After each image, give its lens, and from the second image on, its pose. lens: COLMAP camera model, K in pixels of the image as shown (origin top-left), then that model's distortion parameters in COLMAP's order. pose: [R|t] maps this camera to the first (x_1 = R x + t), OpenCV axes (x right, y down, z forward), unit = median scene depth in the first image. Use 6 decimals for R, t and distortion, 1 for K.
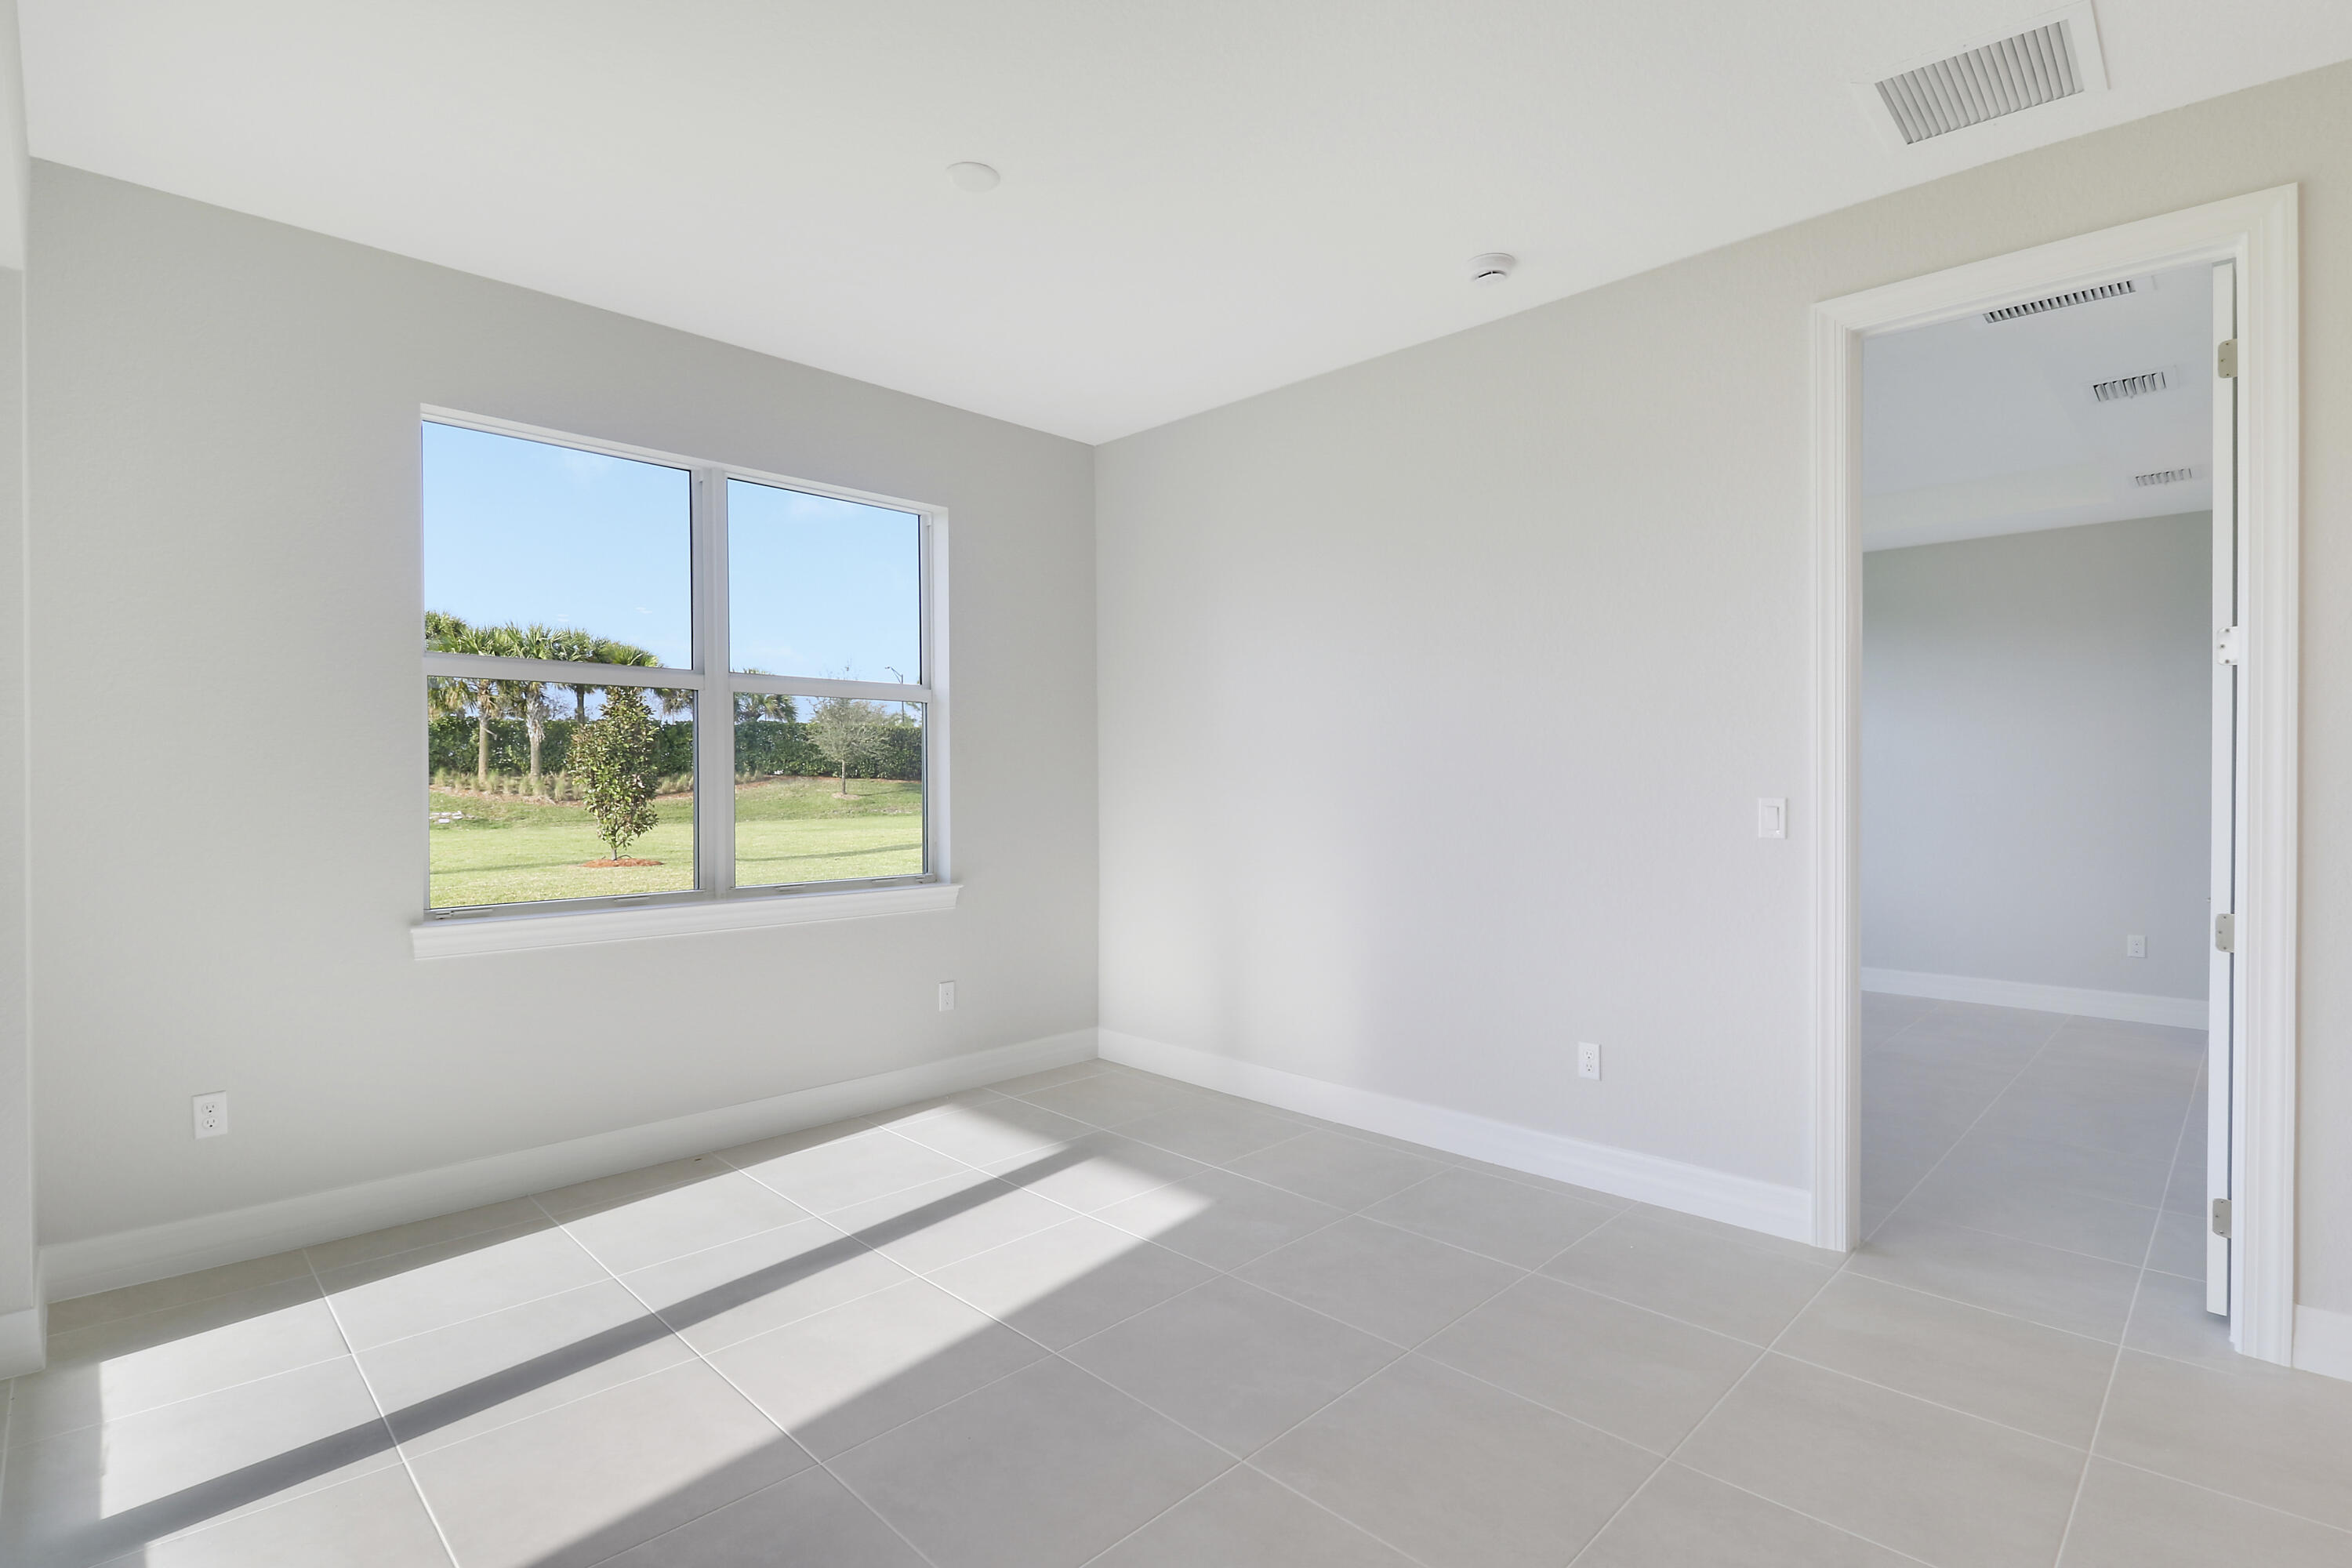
lens RADIAL K [[1094.7, 0, 1181.9], [0, 1094.7, 792.7], [0, 0, 1]] dist [-0.000415, -0.009999]
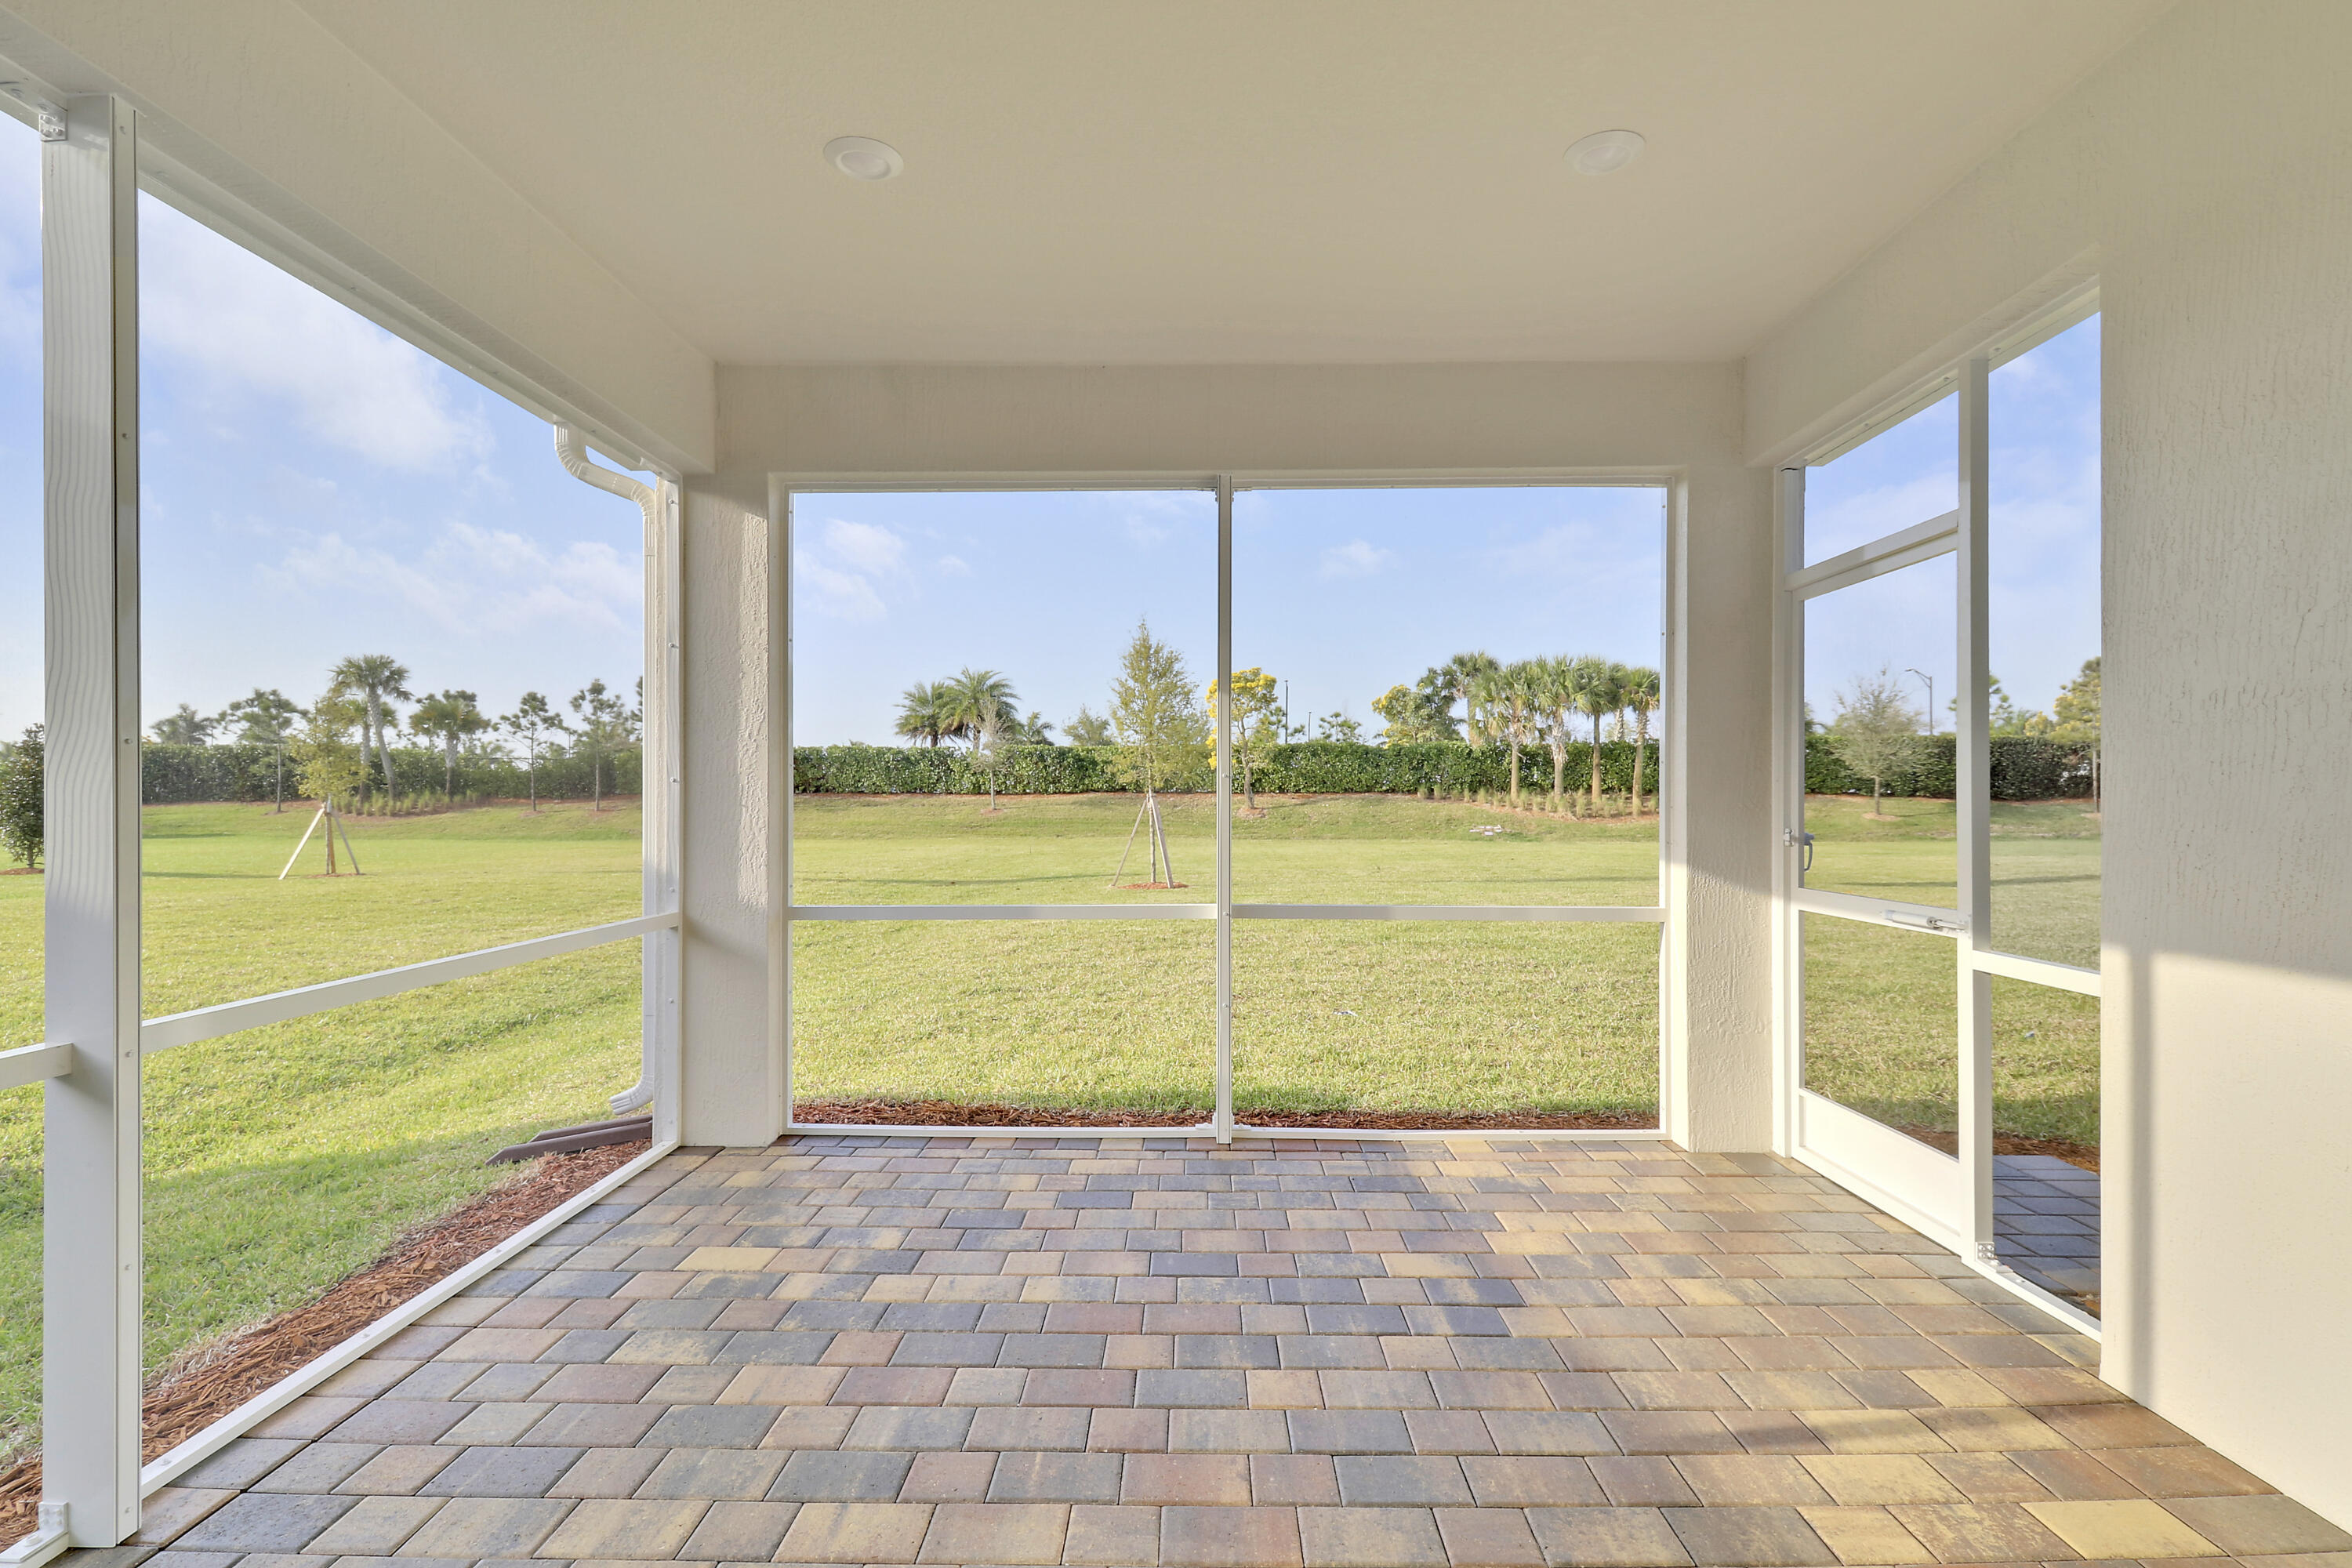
lens RADIAL K [[1094.7, 0, 1183.3], [0, 1094.7, 788.5], [0, 0, 1]] dist [-0.000415, -0.009999]
pose [[0.687211, -0.006024, -0.726433, -0.064355], [-0.010206, 0.999787, -0.017947, 0.001903], [0.726386, 0.019747, 0.687003, -0.009969]]
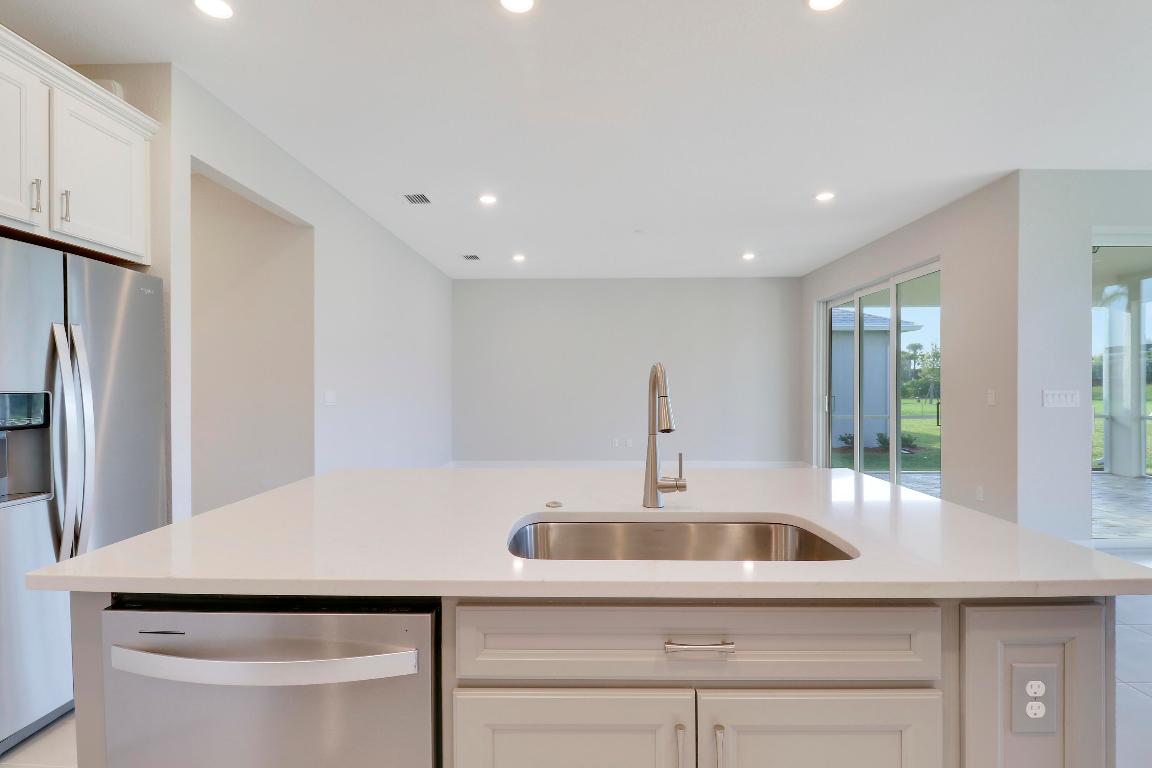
lens RADIAL K [[536.2, 0, 574.2], [0, 536.2, 383.6], [0, 0, 1]] dist [-0.000415, -0.009999]
pose [[-0.725248, 0.002878, -0.688481, 0.094045], [-0.005402, 0.999937, 0.009870, -0.000255], [0.688466, 0.010877, -0.725187, 0.028412]]
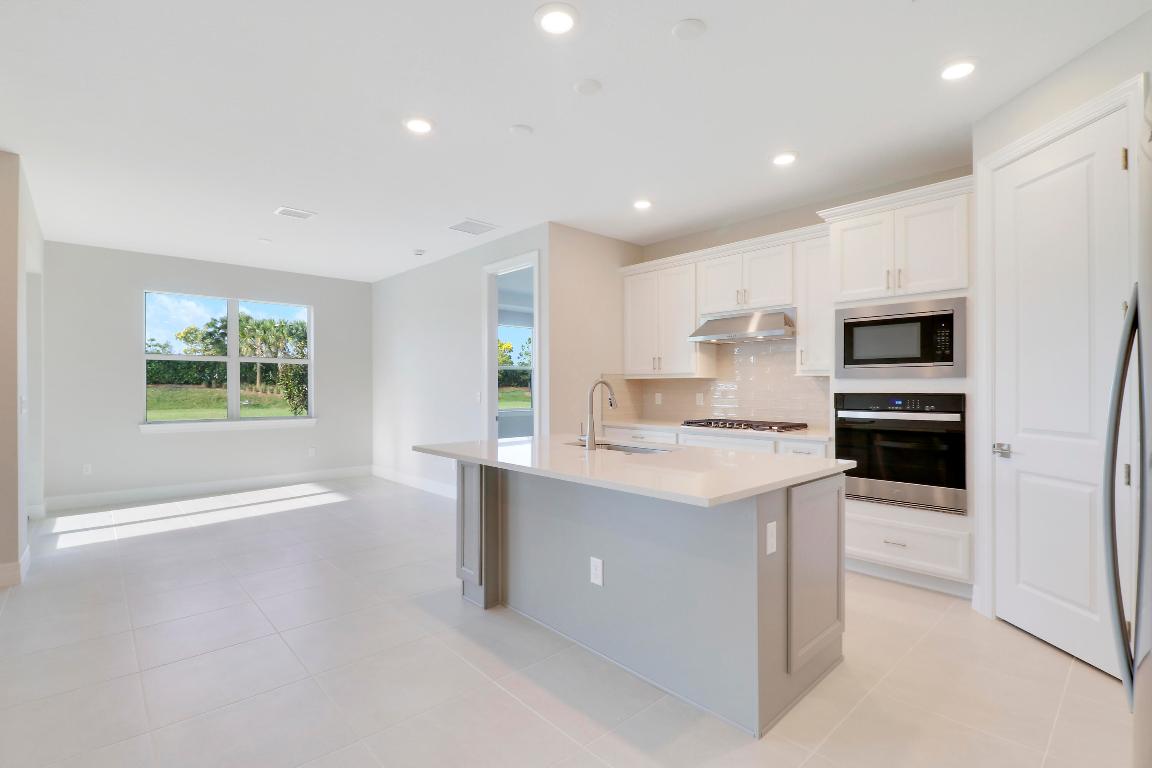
lens RADIAL K [[536.2, 0, 576.2], [0, 536.2, 389.1], [0, 0, 1]] dist [-0.000415, -0.009999]
pose [[0.998591, 0.001155, -0.053049, 0.068692], [-0.001577, 0.999967, -0.007922, 0.000543], [0.053038, 0.007994, 0.998561, -0.060195]]
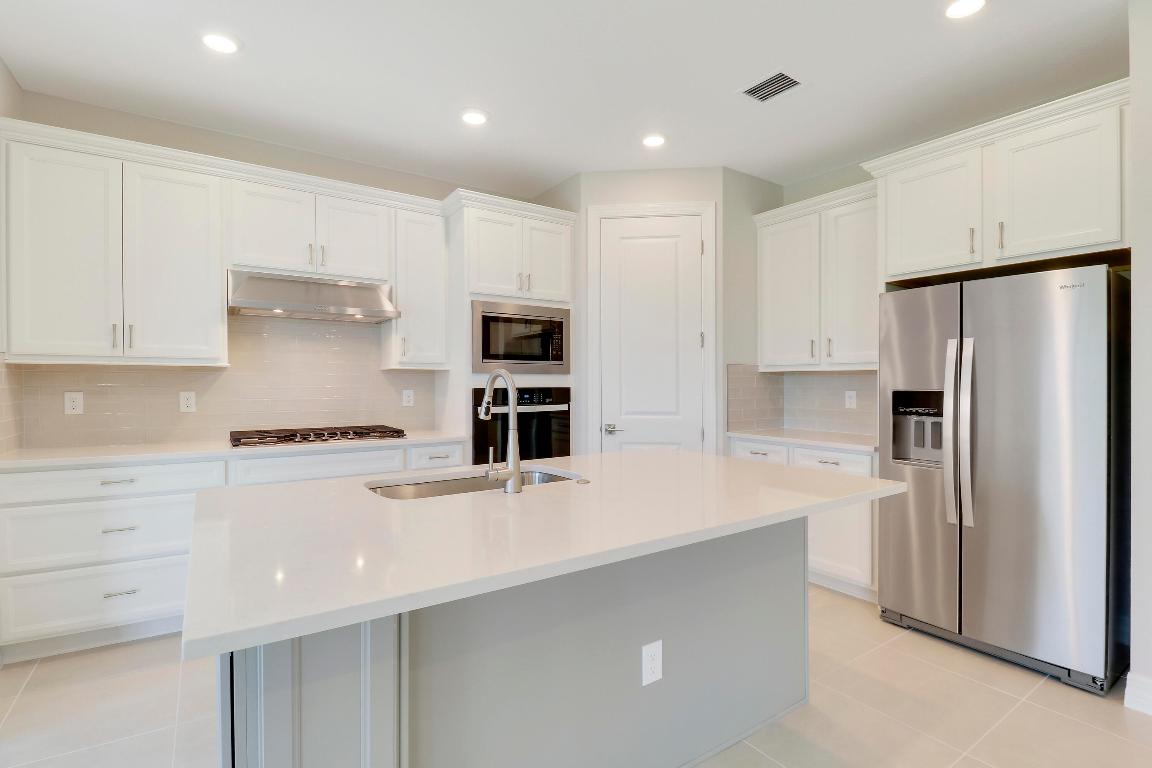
lens RADIAL K [[536.2, 0, 578.4], [0, 536.2, 387.0], [0, 0, 1]] dist [-0.000415, -0.009999]
pose [[0.197847, -0.007625, 0.980203, 0.029749], [0.008796, 0.999943, 0.006003, -0.000115], [-0.980193, 0.007435, 0.197903, -0.004783]]
